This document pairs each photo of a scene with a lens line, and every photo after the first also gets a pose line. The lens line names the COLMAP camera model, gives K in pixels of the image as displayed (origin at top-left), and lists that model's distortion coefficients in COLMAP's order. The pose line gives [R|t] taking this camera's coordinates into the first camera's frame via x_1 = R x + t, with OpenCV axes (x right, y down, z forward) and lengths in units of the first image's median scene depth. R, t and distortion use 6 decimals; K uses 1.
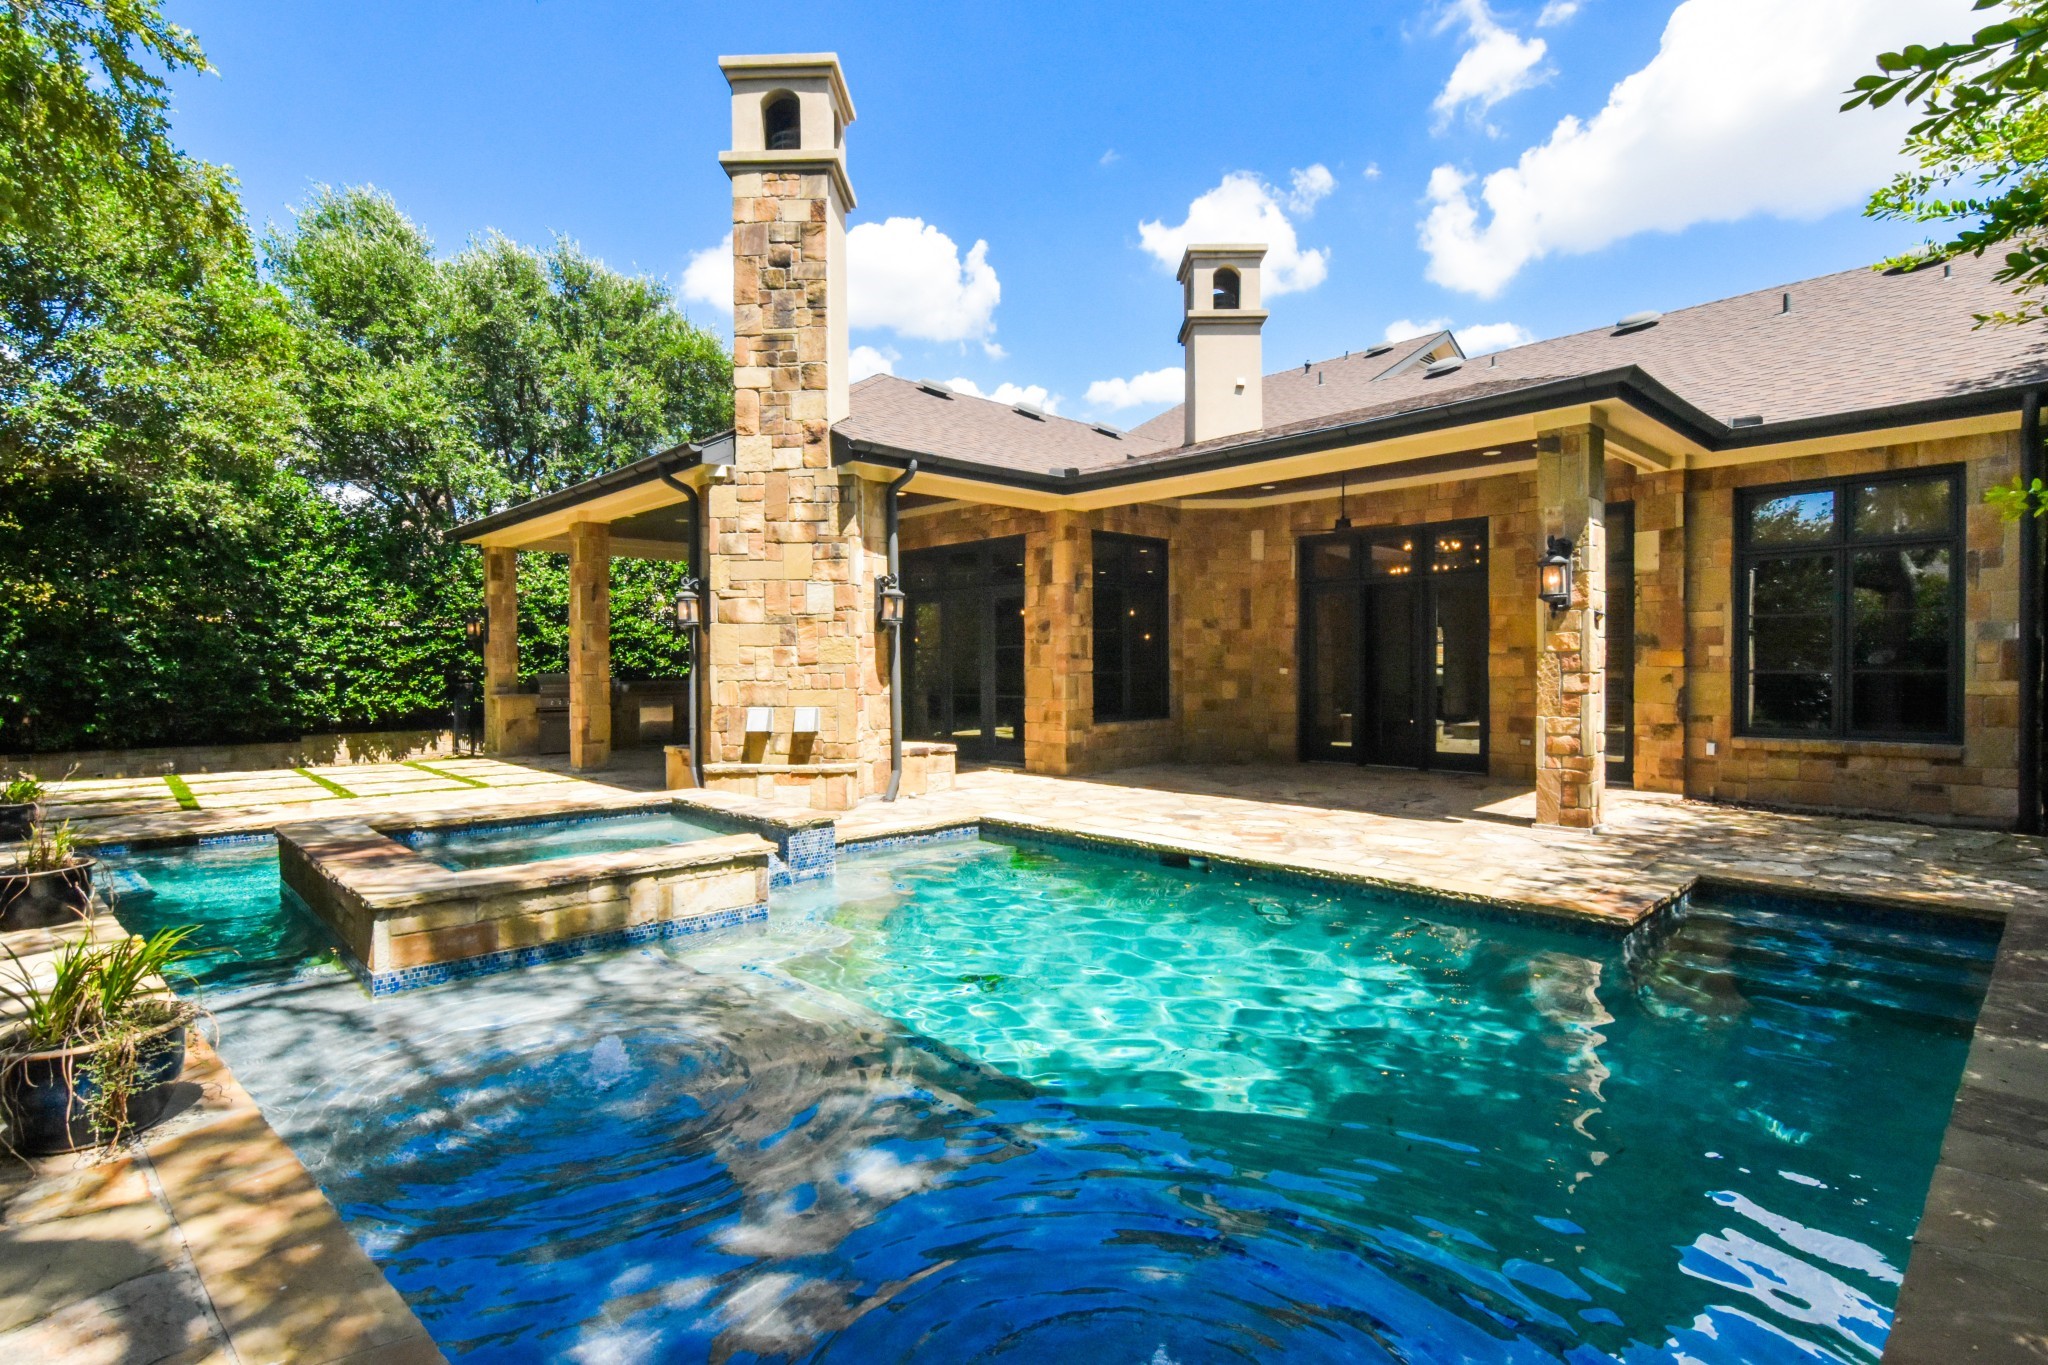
lens RADIAL K [[1001.1, 0, 1025.7], [0, 1001.1, 674.1], [0, 0, 1]] dist [0.004233, -0.000057]
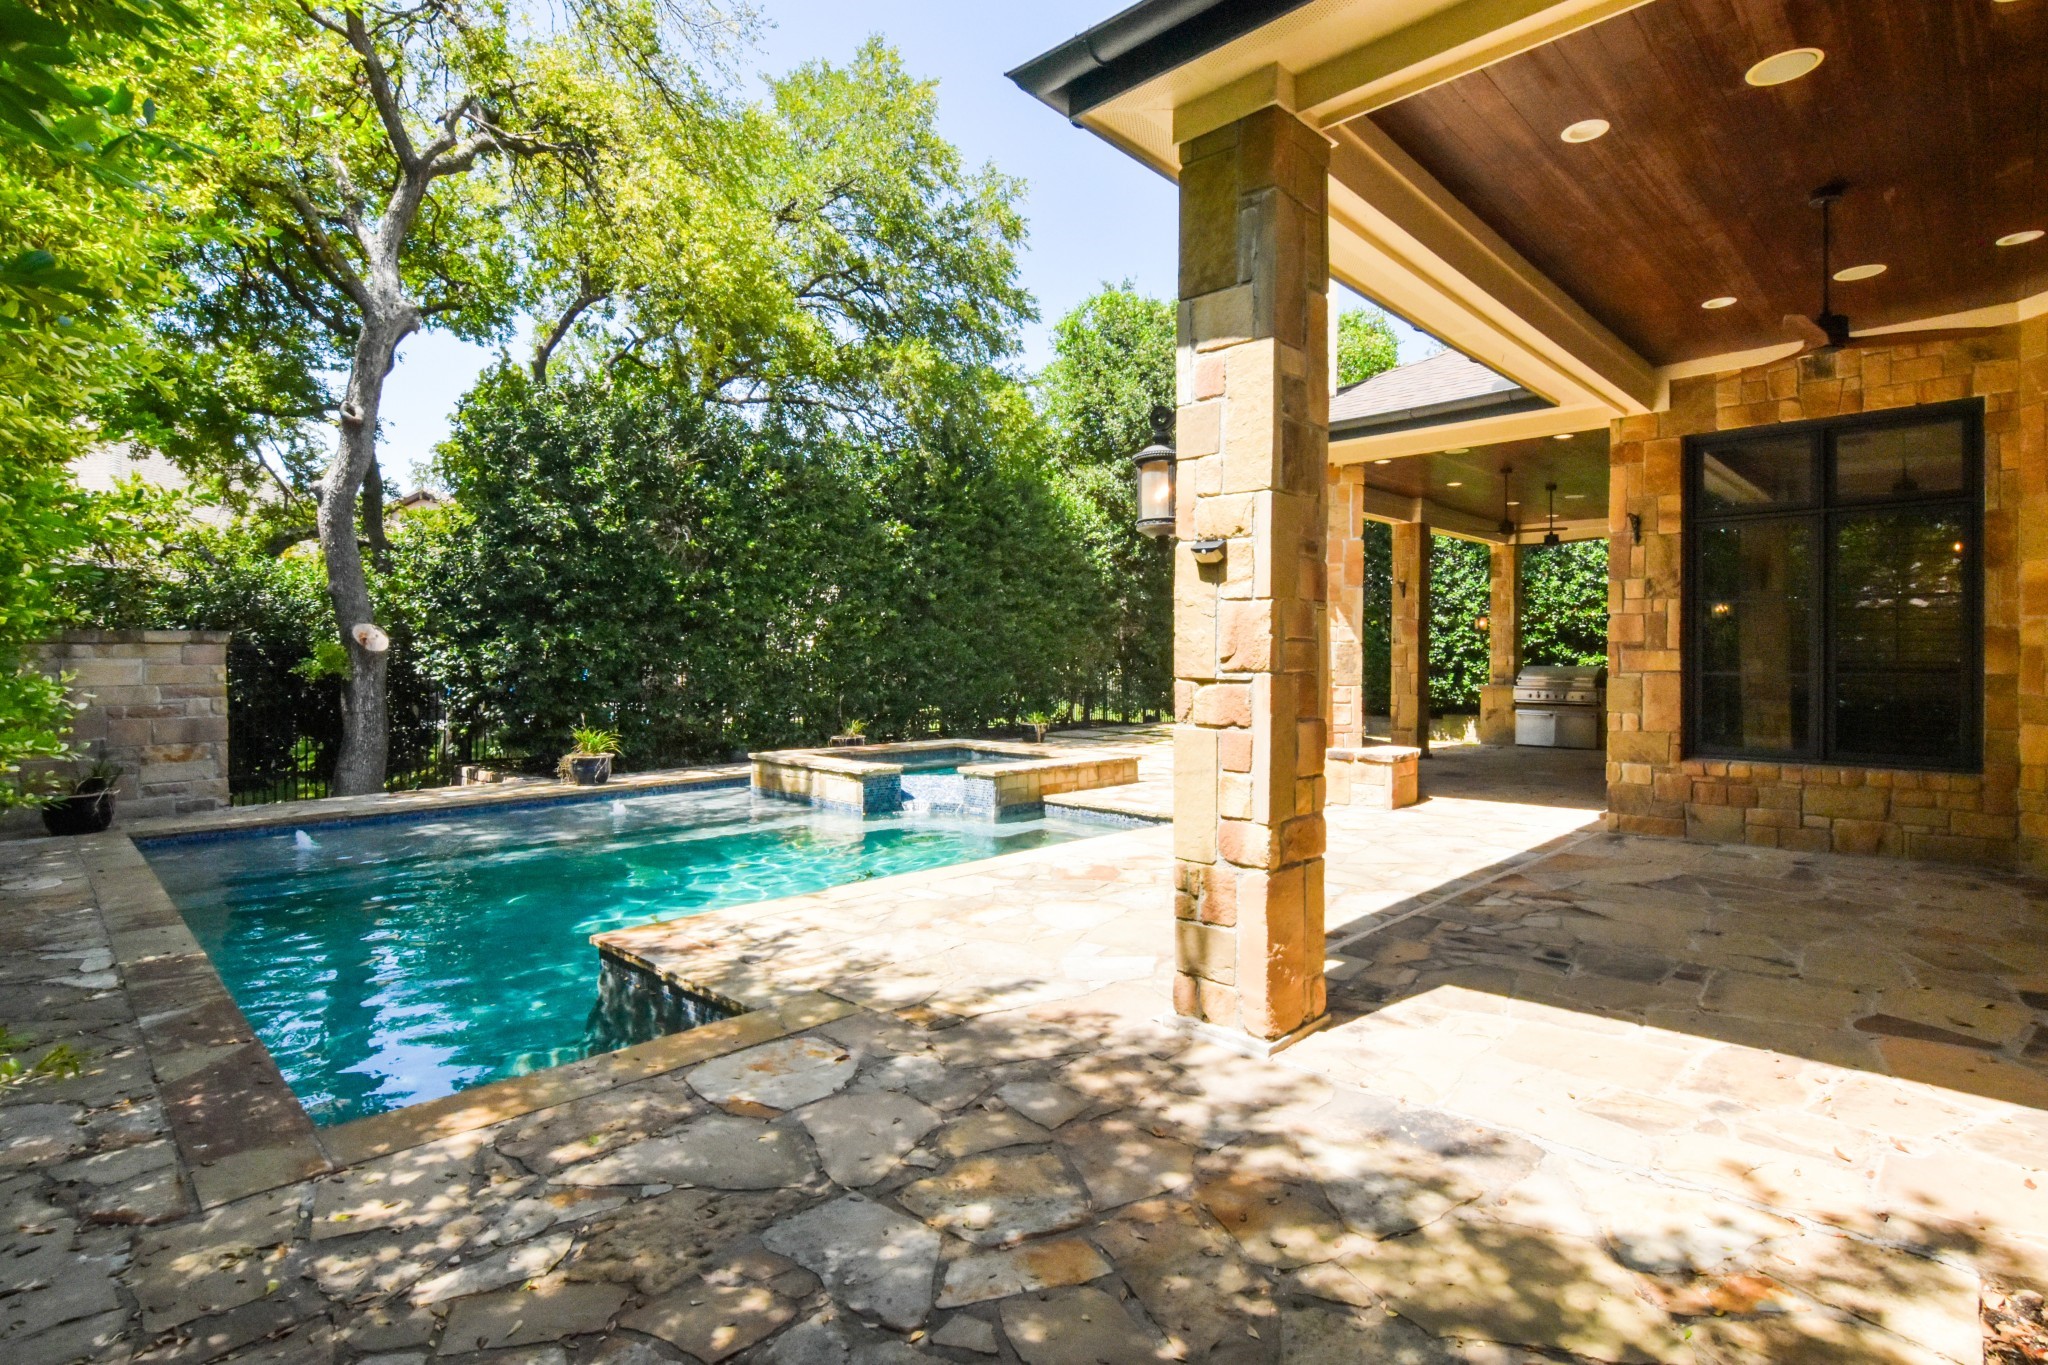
lens RADIAL K [[1001.1, 0, 1021.1], [0, 1001.1, 671.9], [0, 0, 1]] dist [0.004233, -0.000057]
pose [[0.049521, 0.019720, -0.998578, 0.446894], [-0.016144, 0.999690, 0.018942, -0.004981], [0.998643, 0.015183, 0.049824, 0.397063]]
